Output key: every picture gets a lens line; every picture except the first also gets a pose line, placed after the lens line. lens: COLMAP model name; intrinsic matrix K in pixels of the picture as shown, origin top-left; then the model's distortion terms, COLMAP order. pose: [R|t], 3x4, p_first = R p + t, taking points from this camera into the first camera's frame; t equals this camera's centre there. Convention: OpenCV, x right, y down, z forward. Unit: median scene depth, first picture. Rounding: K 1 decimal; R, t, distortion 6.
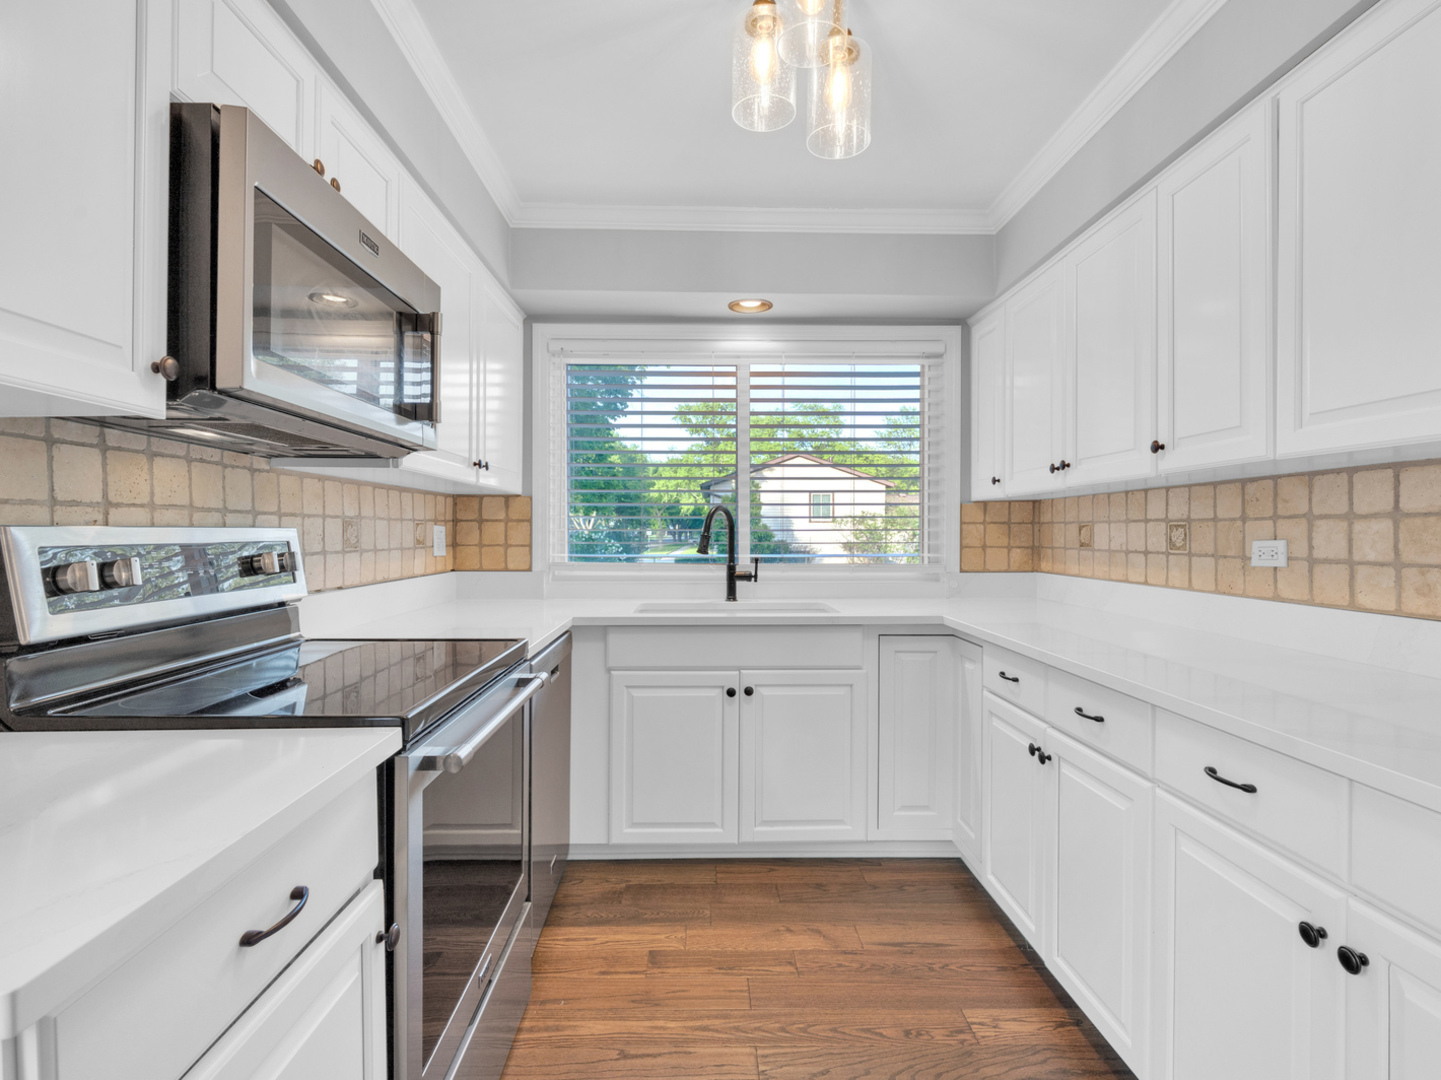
lens RADIAL K [[734.3, 0, 709.7], [0, 734.3, 538.6], [0, 0, 1]] dist [-0.003101, -0.000530]
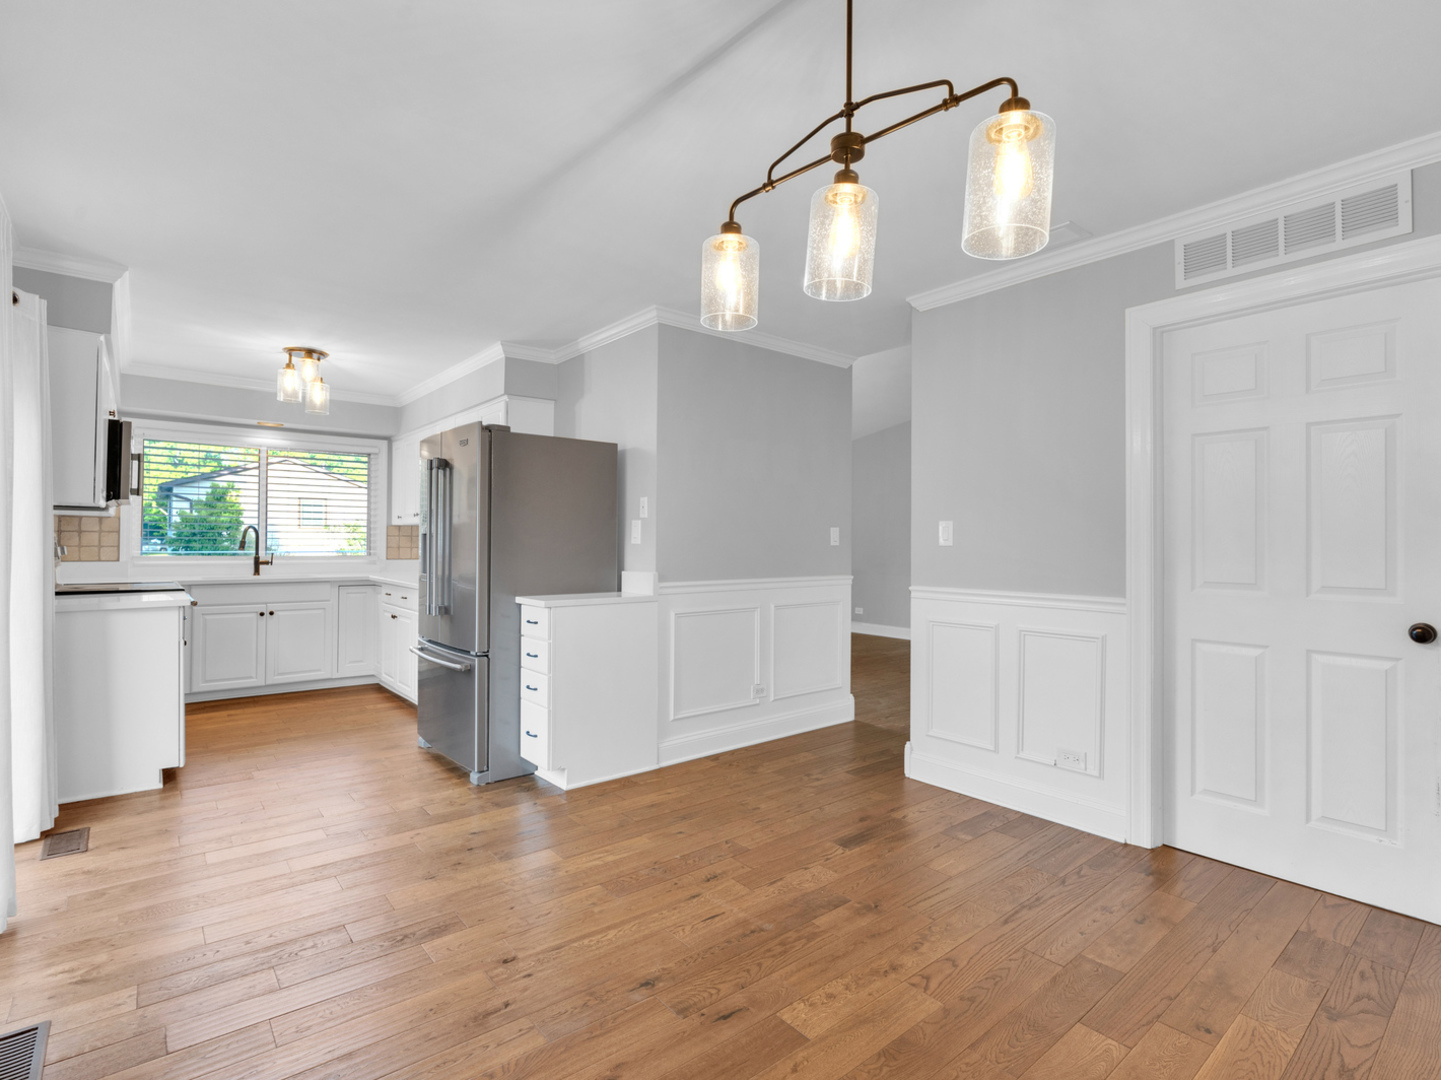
lens RADIAL K [[677.1, 0, 686.4], [0, 677.1, 537.8], [0, 0, 1]] dist [0.001422, 0.000399]
pose [[0.792394, 0.009088, 0.609942, -0.201363], [-0.002048, 0.999923, -0.012238, 0.007818], [-0.610007, 0.008448, 0.792351, -1.353843]]
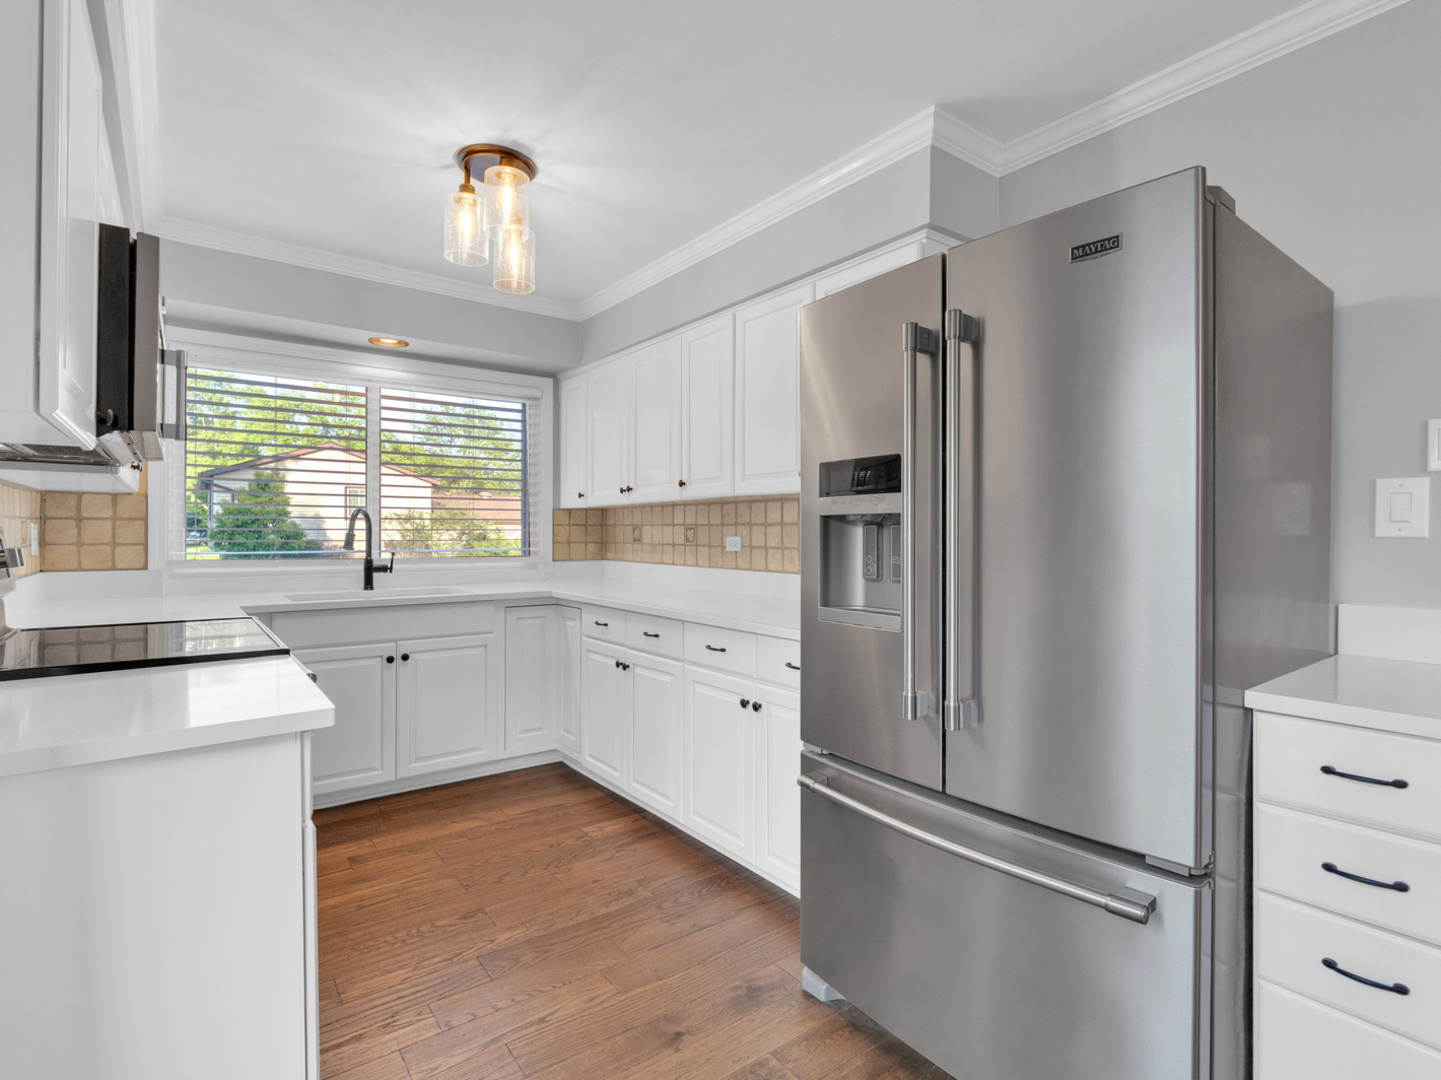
lens RADIAL K [[711.4, 0, 730.9], [0, 711.4, 537.9], [0, 0, 1]] dist [0.000546, -0.000444]
pose [[0.804186, -0.002935, 0.594370, -0.227175], [0.002319, 0.999996, 0.001801, 0.001686], [-0.594373, -0.000070, 0.804190, -0.324050]]
